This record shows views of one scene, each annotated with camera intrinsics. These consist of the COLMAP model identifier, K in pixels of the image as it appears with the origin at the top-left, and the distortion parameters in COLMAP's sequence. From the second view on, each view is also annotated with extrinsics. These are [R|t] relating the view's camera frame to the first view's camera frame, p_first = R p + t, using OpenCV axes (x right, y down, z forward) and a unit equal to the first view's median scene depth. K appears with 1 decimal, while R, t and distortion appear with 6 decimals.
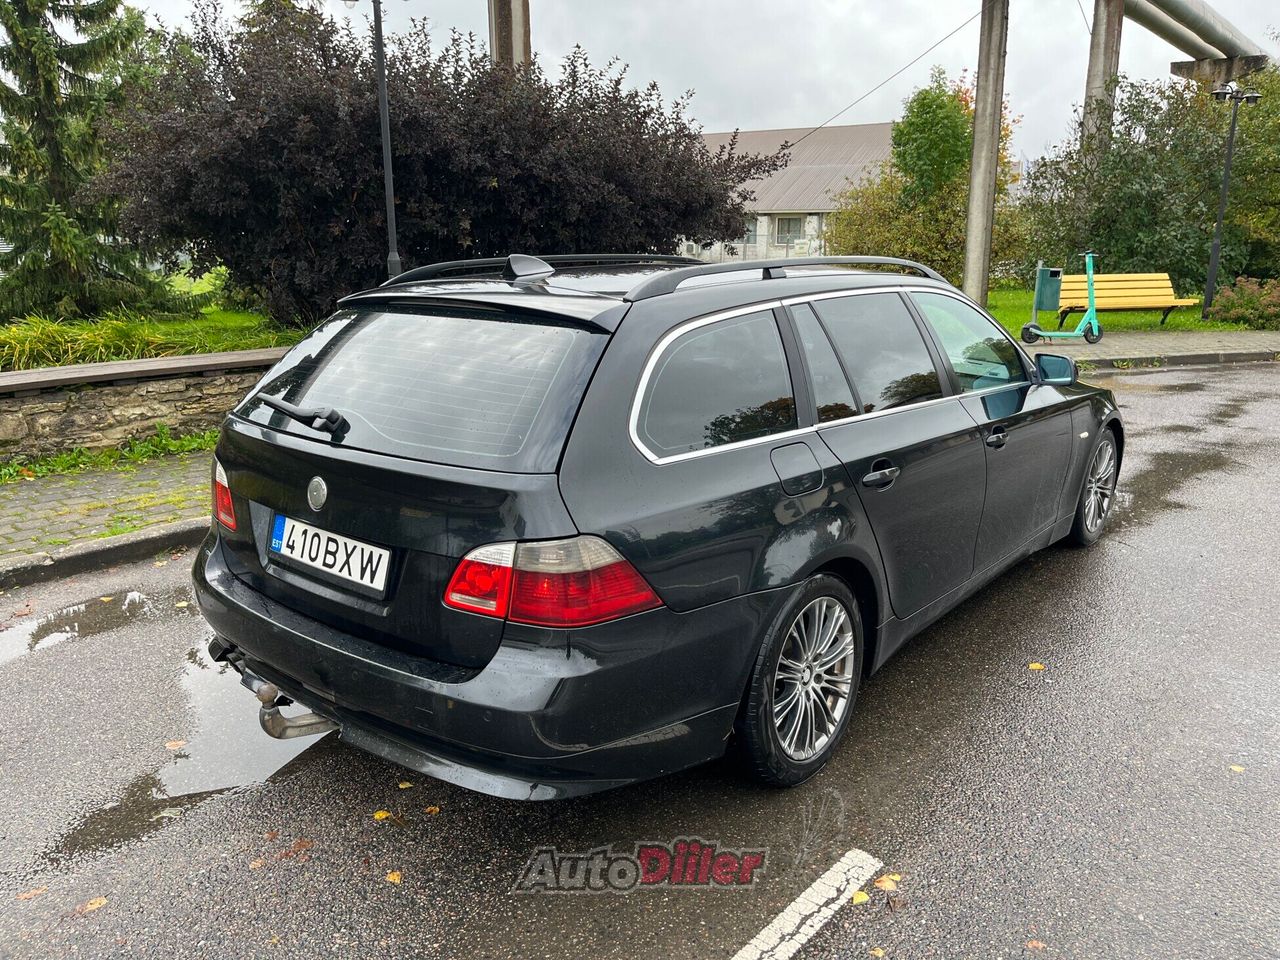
lens RADIAL K [[960.6, 0, 637.5], [0, 960.6, 479.9], [0, 0, 1]] dist [0.035690, -0.046526]
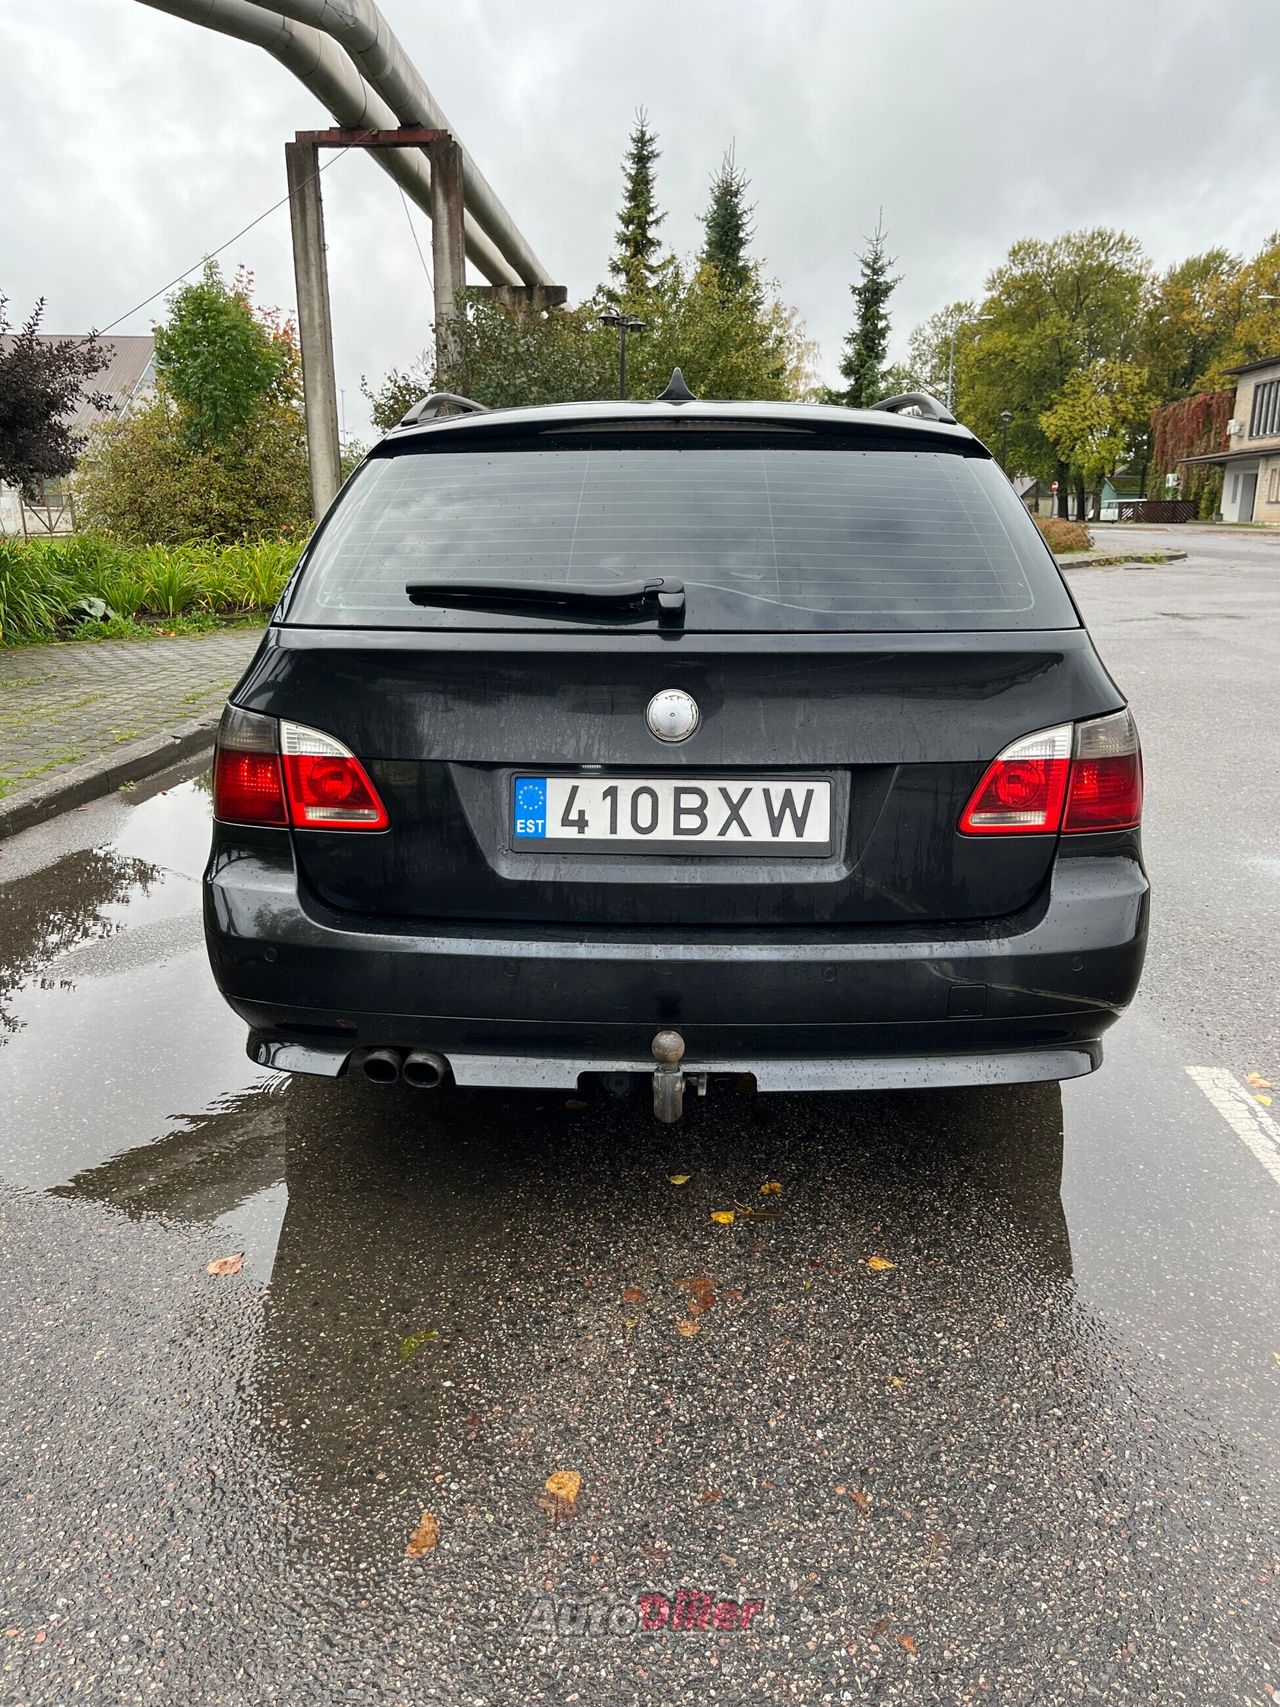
lens RADIAL K [[1281.0, 0, 631.0], [0, 1281.0, 846.7], [0, 0, 1]] dist [0.035690, -0.046526]
pose [[0.796102, -0.152723, 0.585575, -0.840091], [0.144960, 0.987586, 0.060494, 0.042907], [-0.587544, 0.036725, 0.808358, 0.351857]]
